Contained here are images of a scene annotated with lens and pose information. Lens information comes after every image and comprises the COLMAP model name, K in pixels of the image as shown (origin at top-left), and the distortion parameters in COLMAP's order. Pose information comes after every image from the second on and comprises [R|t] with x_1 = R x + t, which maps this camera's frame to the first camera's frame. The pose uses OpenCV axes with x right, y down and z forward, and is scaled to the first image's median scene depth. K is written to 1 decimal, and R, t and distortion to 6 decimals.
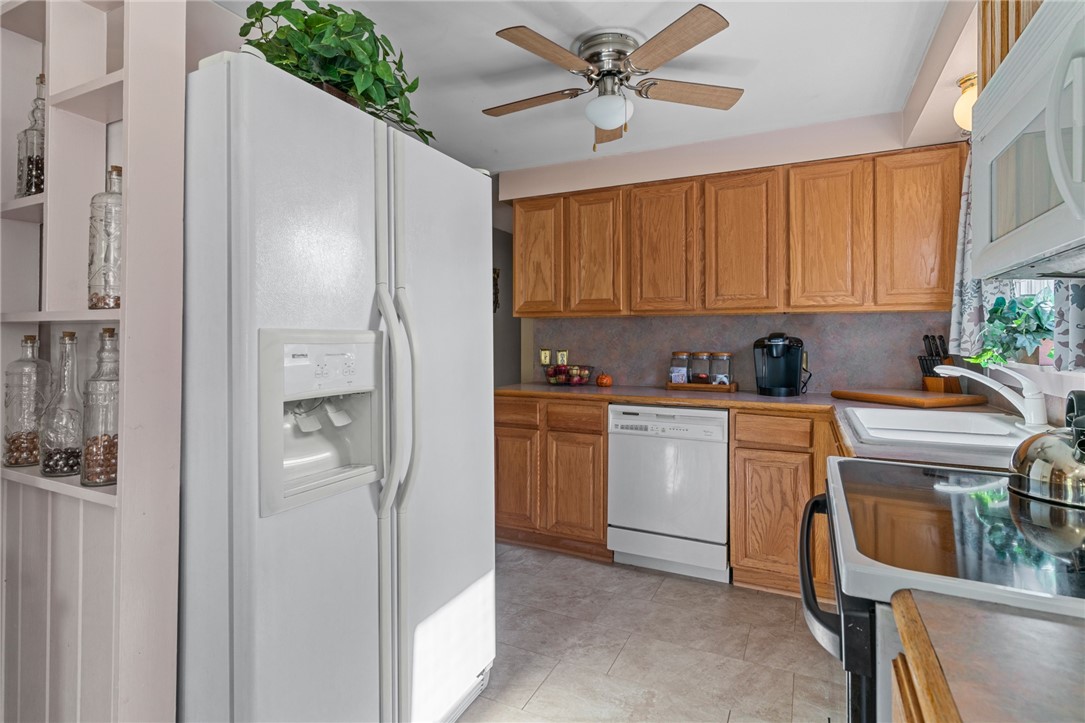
lens RADIAL K [[542.9, 0, 538.1], [0, 542.9, 333.2], [0, 0, 1]] dist [0.000421, 0.000043]
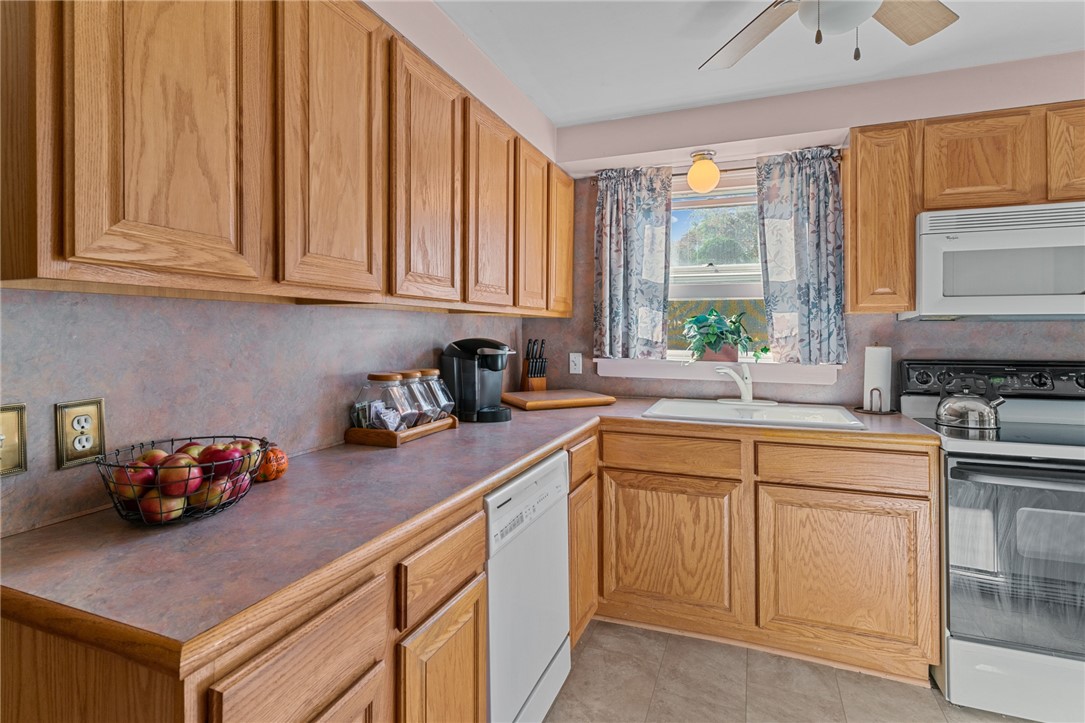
lens RADIAL K [[542.9, 0, 546.5], [0, 542.9, 333.2], [0, 0, 1]] dist [0.000421, 0.000043]
pose [[-0.082553, -0.003026, 0.996582, -0.364840], [-0.012150, 0.999924, 0.002030, -0.012859], [-0.996513, -0.011941, -0.082583, 1.065615]]
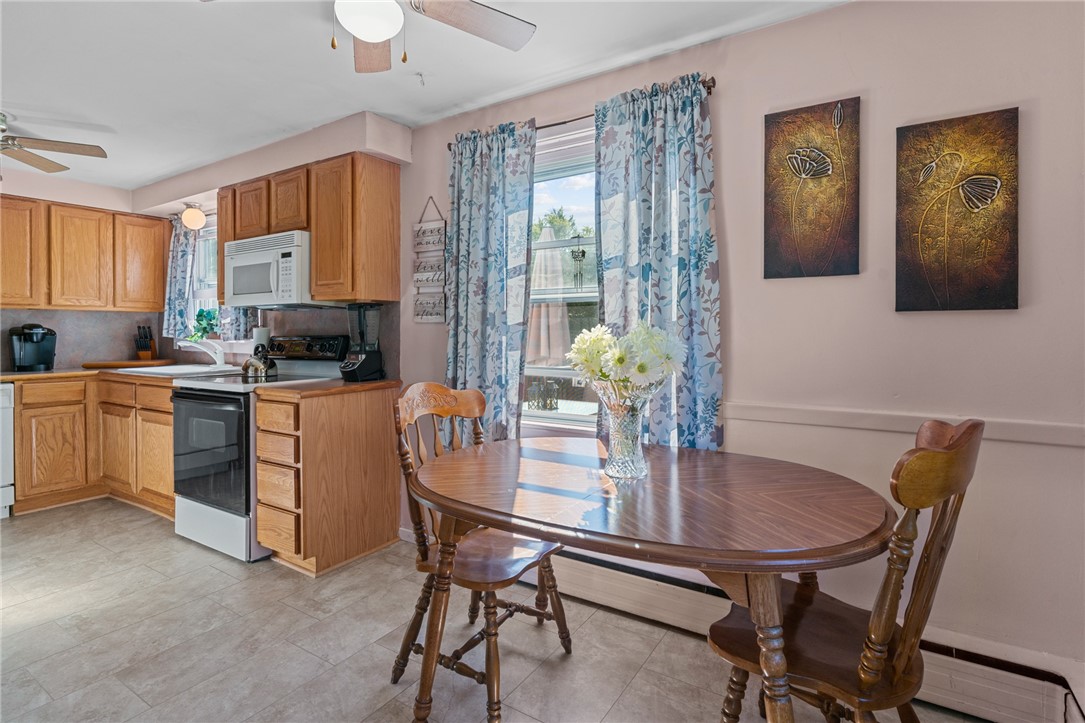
lens RADIAL K [[542.9, 0, 538.6], [0, 542.9, 336.6], [0, 0, 1]] dist [0.000421, 0.000043]
pose [[0.117142, -0.012553, 0.993036, -0.787371], [-0.009135, 0.999864, 0.013717, 0.001013], [-0.993073, -0.010678, 0.117012, -0.404301]]
